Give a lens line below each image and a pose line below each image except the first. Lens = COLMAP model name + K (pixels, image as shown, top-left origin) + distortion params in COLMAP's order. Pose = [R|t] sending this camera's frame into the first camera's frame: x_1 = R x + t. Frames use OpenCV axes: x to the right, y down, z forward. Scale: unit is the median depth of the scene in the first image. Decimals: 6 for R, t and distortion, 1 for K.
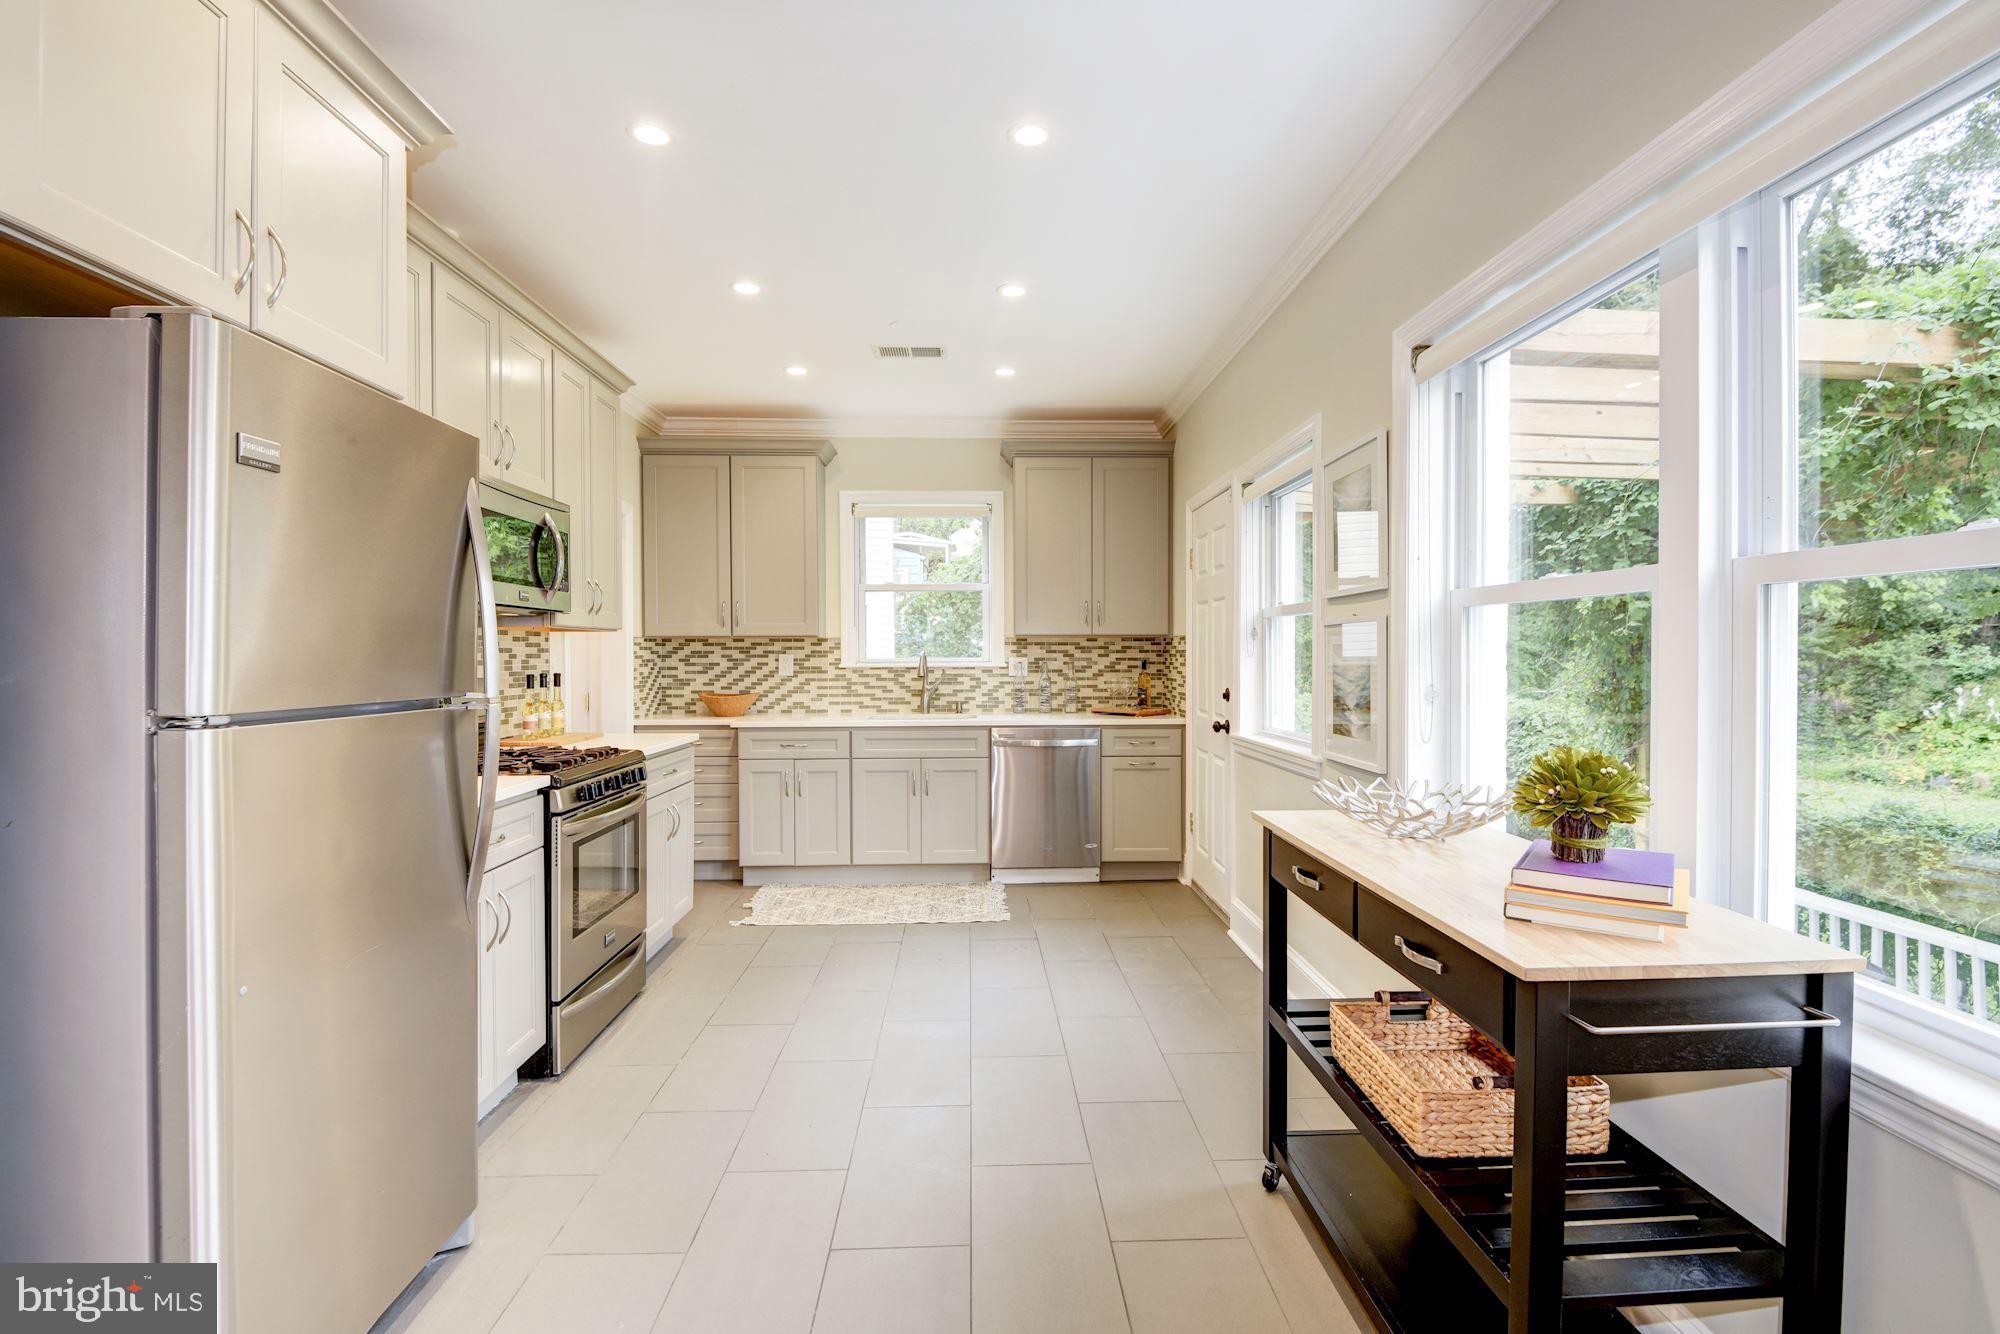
lens RADIAL K [[933.1, 0, 1007.7], [0, 933.1, 670.1], [0, 0, 1]] dist [0.028717, -0.021871]
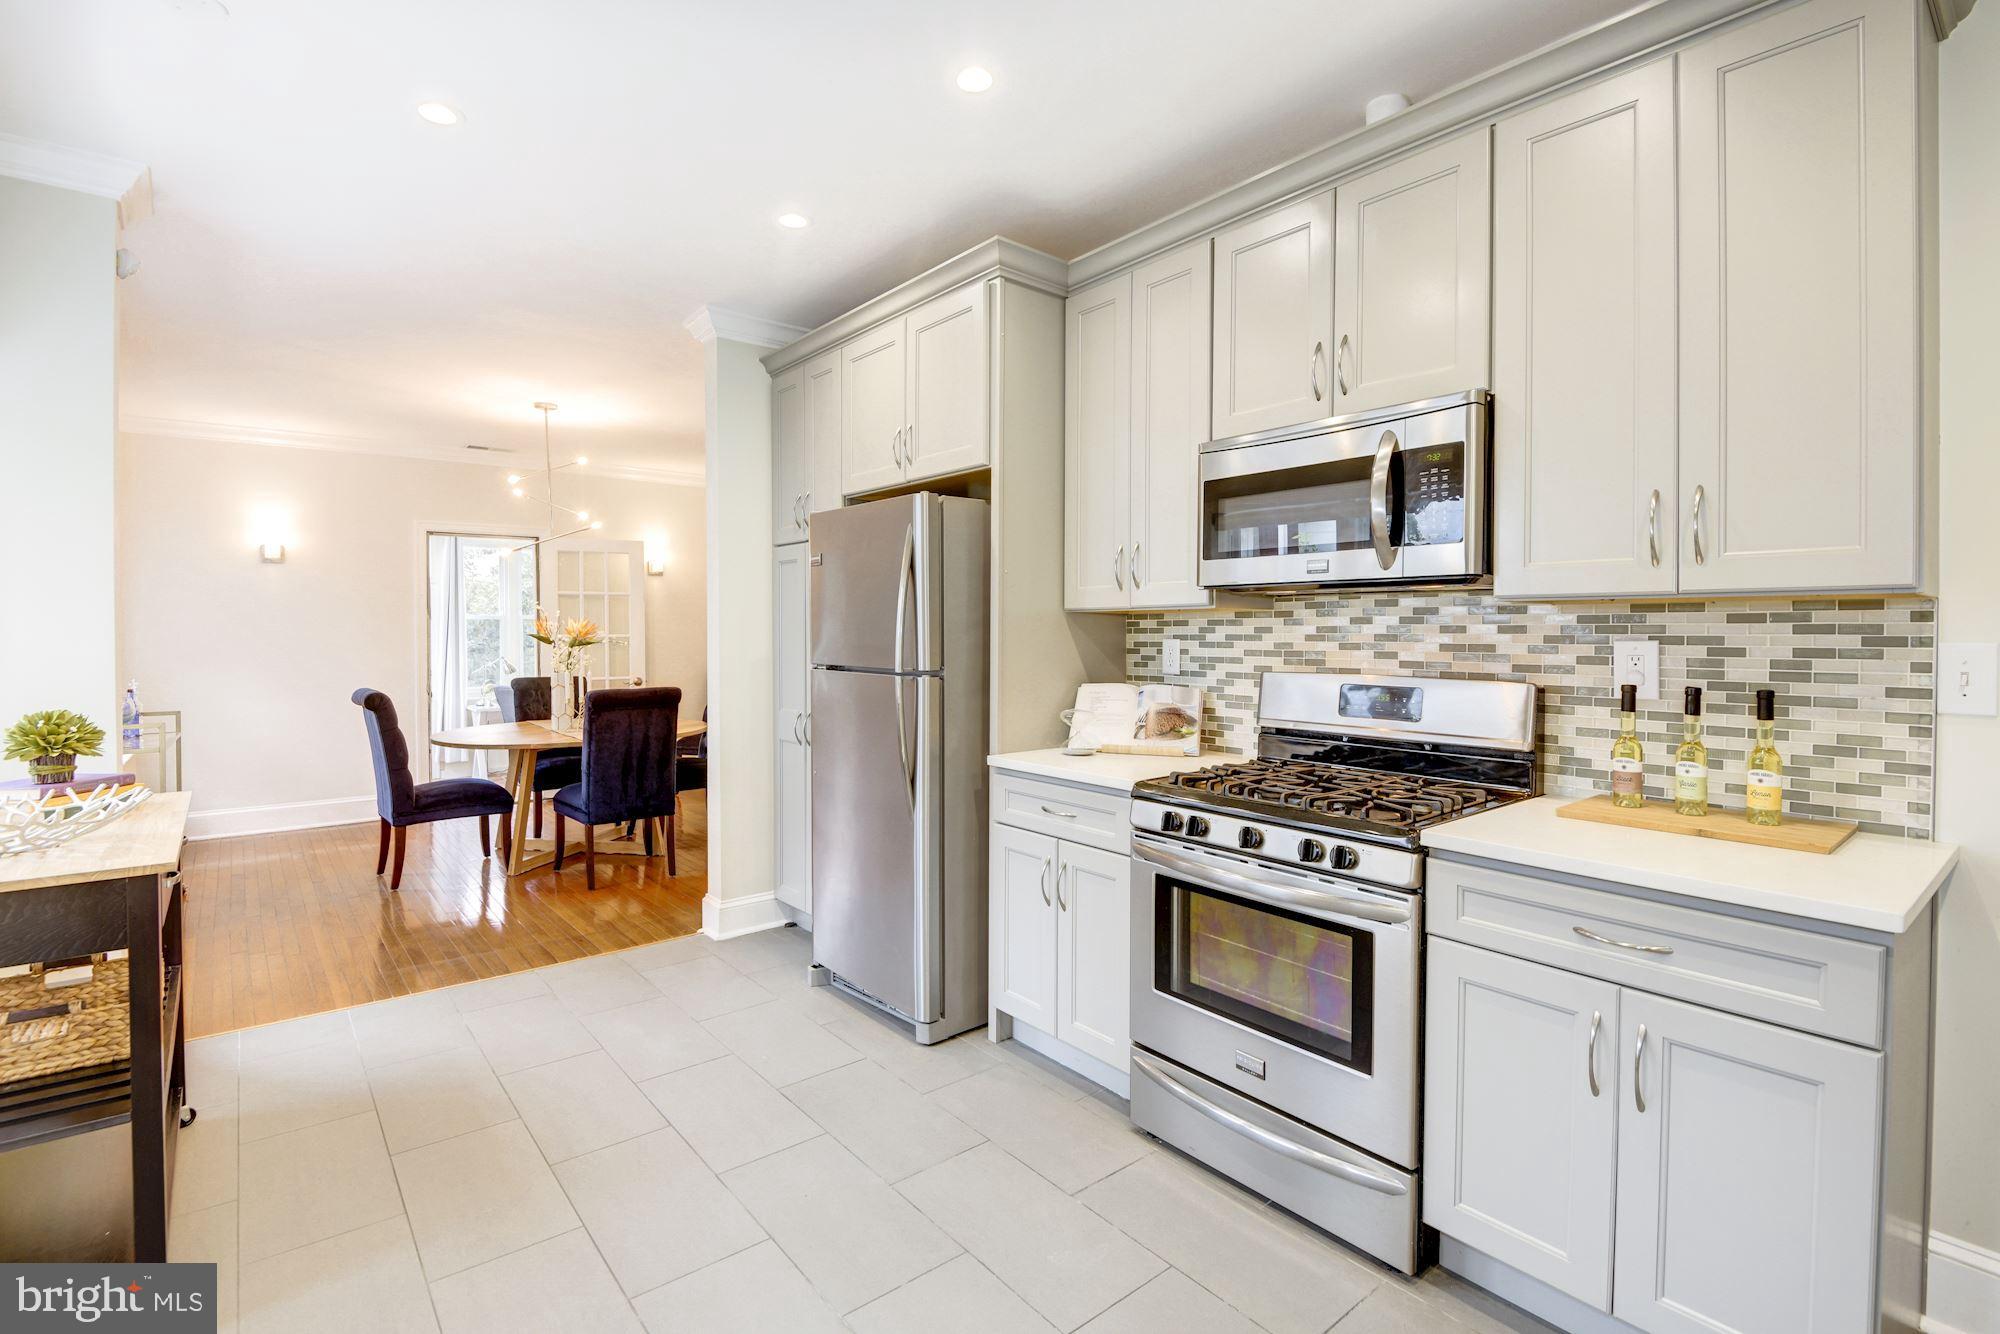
lens RADIAL K [[947.0, 0, 993.8], [0, 947.0, 640.2], [0, 0, 1]] dist [0.030091, -0.010663]
pose [[-0.804566, 0.008385, -0.593804, 0.075221], [-0.008836, 0.999621, 0.026087, -0.021639], [0.593797, 0.026236, -0.804187, 0.813883]]
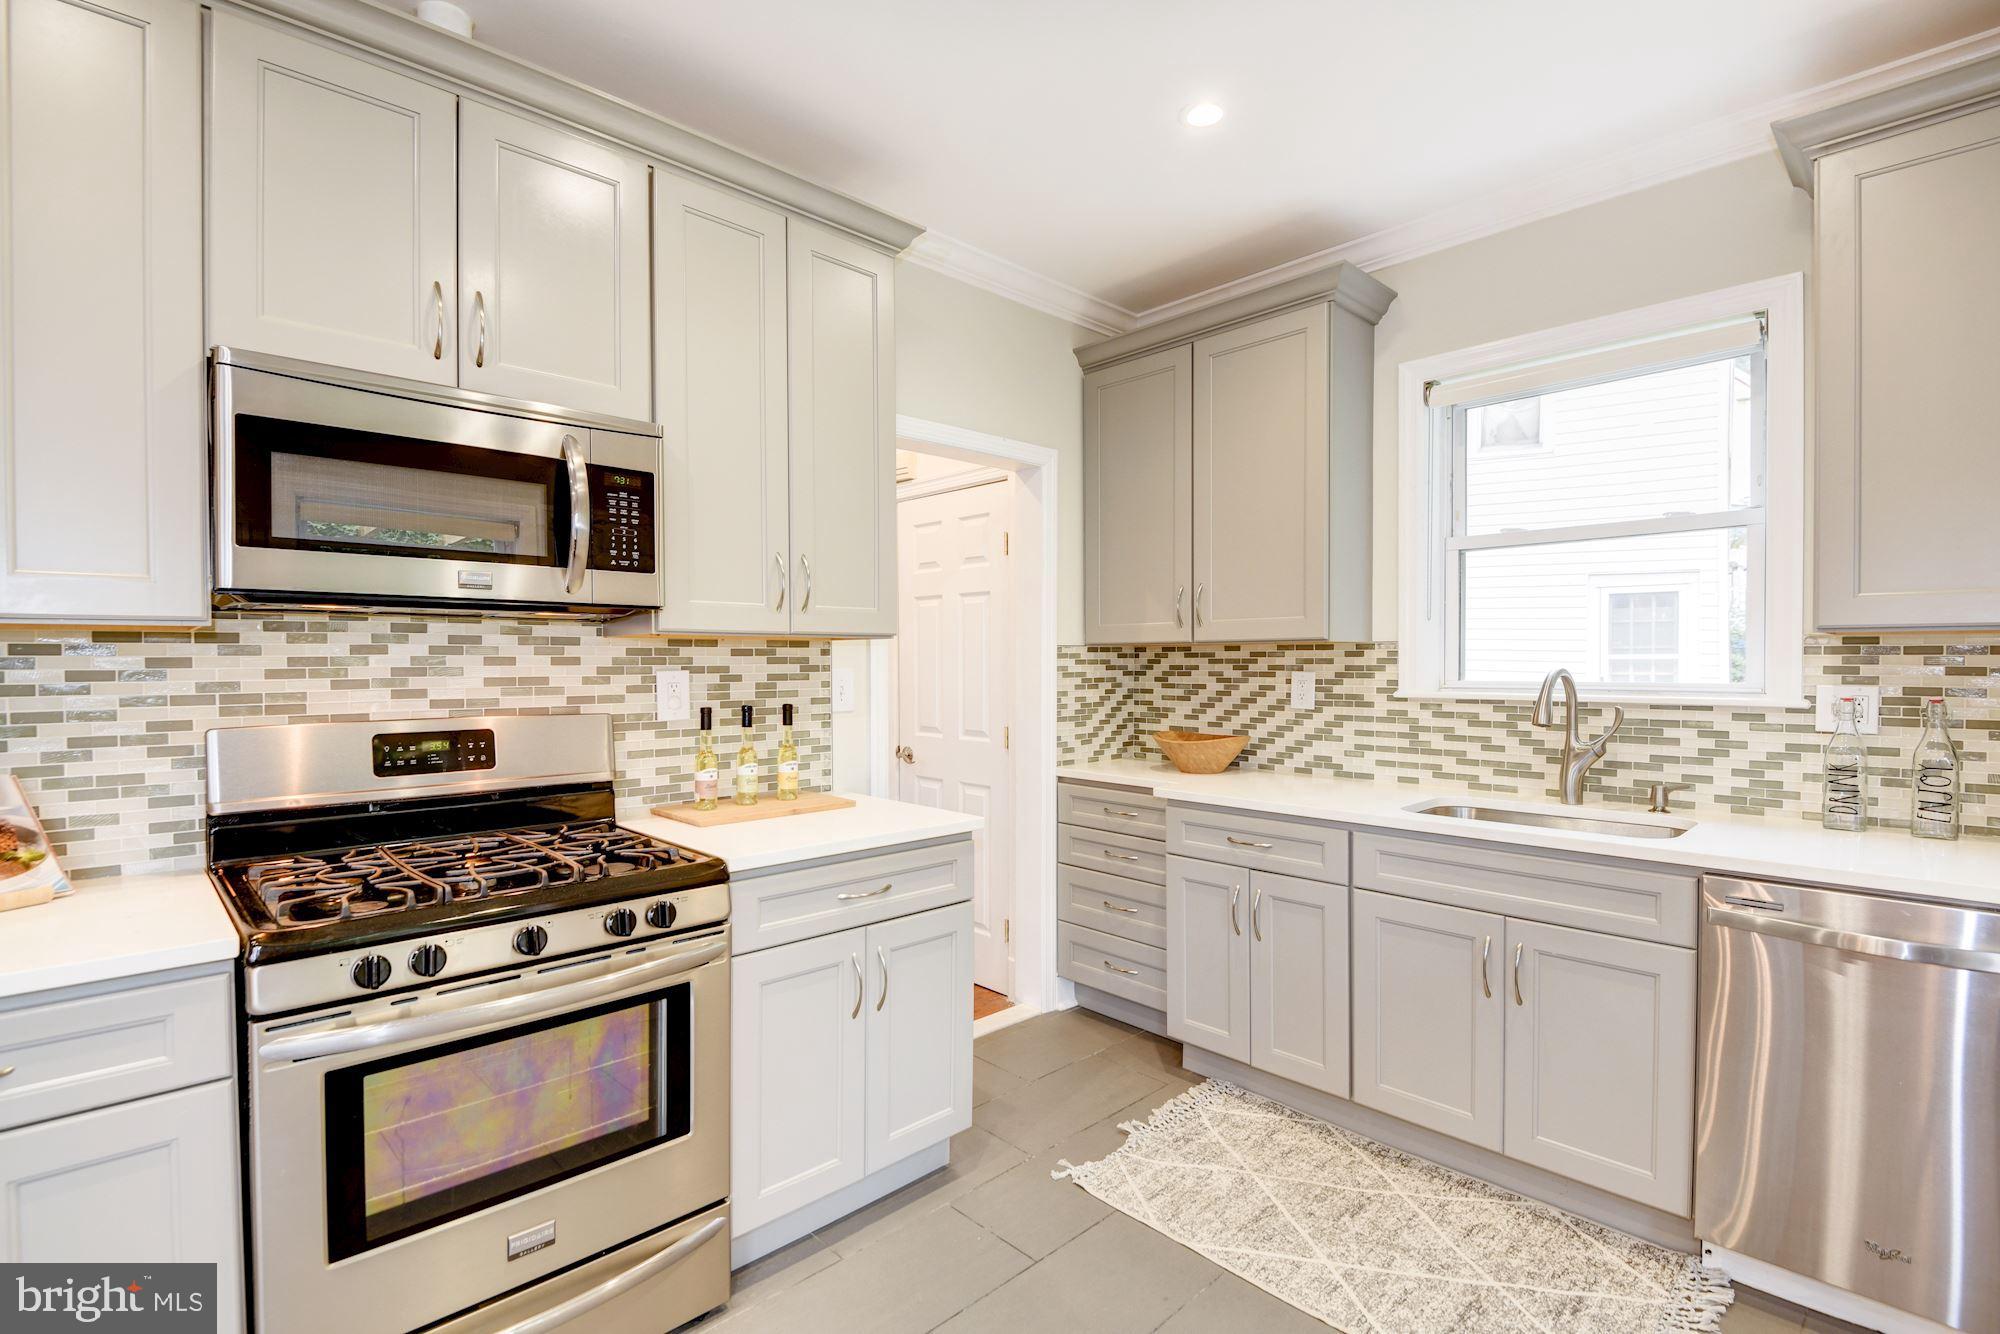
lens RADIAL K [[933.1, 0, 1007.7], [0, 933.1, 670.1], [0, 0, 1]] dist [0.028717, -0.021871]
pose [[0.666762, 0.009098, -0.745215, 0.071658], [-0.012326, 0.999923, 0.001180, -0.016318], [0.745169, 0.008399, 0.666823, 0.479152]]
